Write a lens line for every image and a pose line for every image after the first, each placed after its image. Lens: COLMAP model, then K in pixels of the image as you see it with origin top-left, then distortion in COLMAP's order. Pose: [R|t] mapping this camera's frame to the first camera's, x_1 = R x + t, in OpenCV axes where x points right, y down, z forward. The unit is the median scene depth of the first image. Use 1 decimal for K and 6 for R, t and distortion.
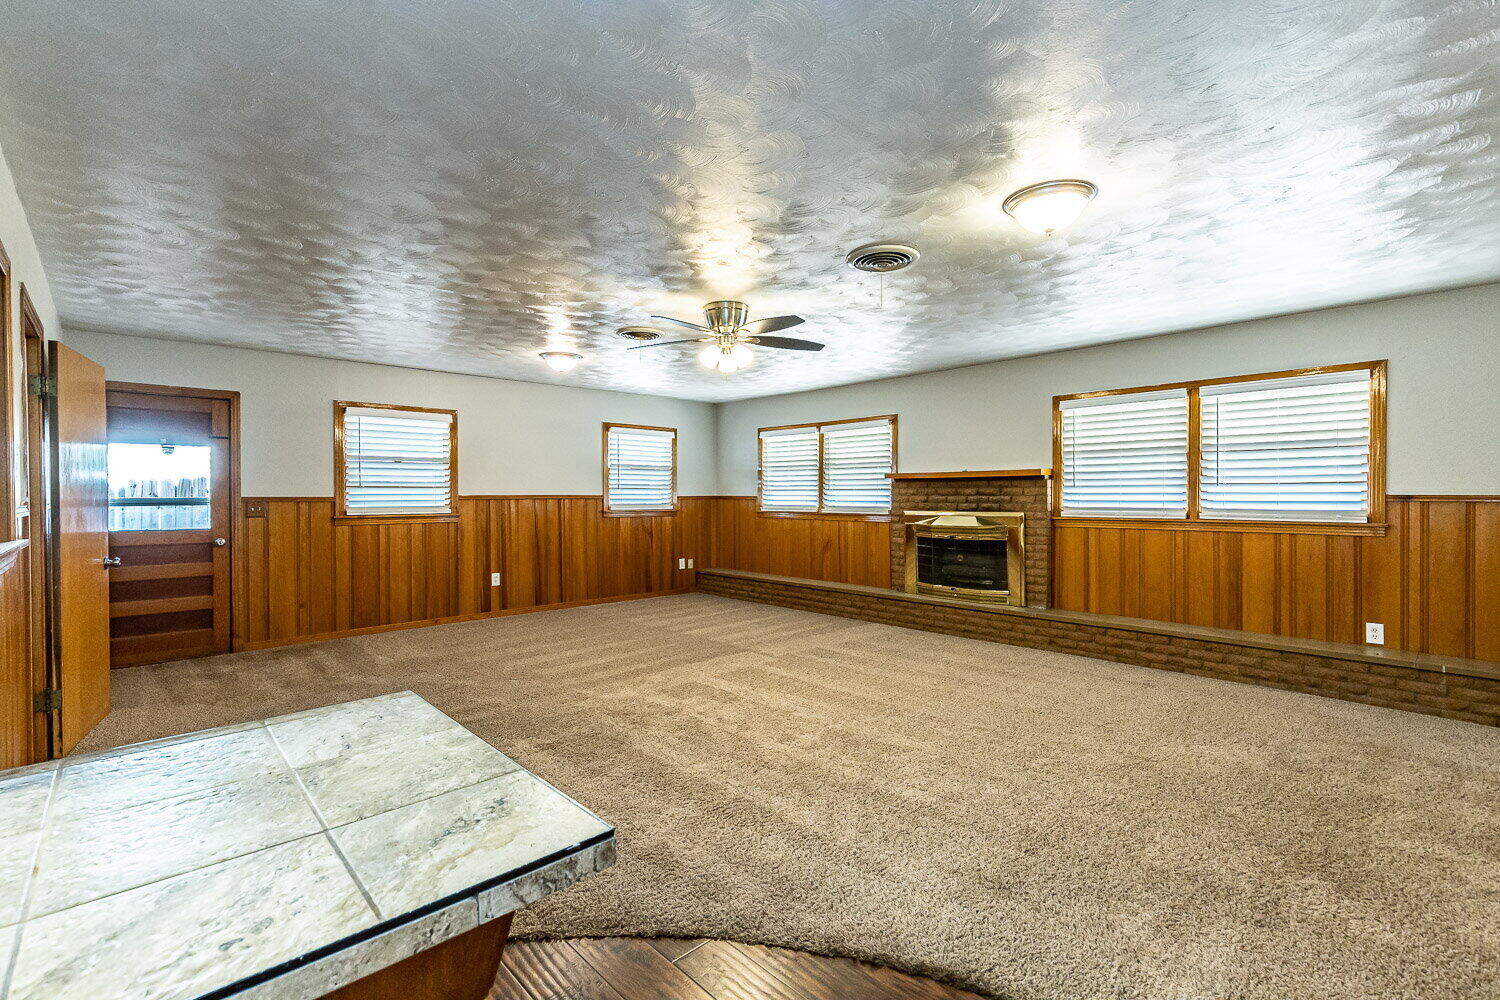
lens RADIAL K [[666.6, 0, 750.3], [0, 666.6, 495.4], [0, 0, 1]] dist [0.001749, 0.000302]
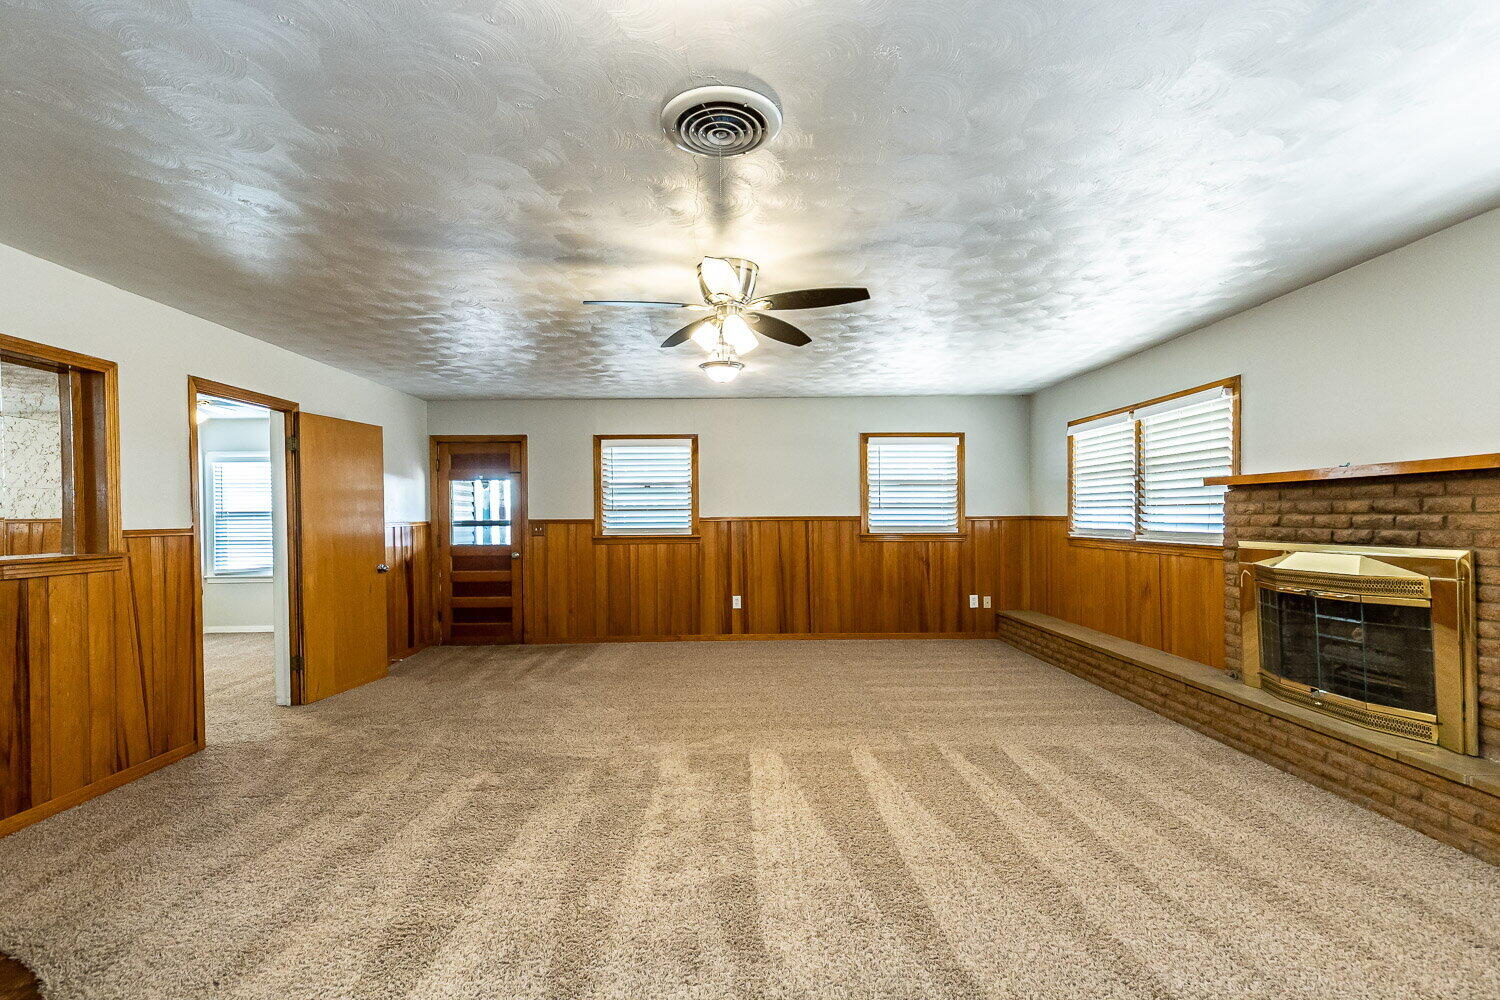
lens RADIAL K [[676.0, 0, 746.8], [0, 676.0, 517.3], [0, 0, 1]] dist [0.002205, -0.000308]
pose [[0.738414, -0.004116, -0.674336, 0.306060], [0.006367, 0.999979, 0.000869, -0.000600], [0.674318, -0.004935, 0.738425, 0.275643]]
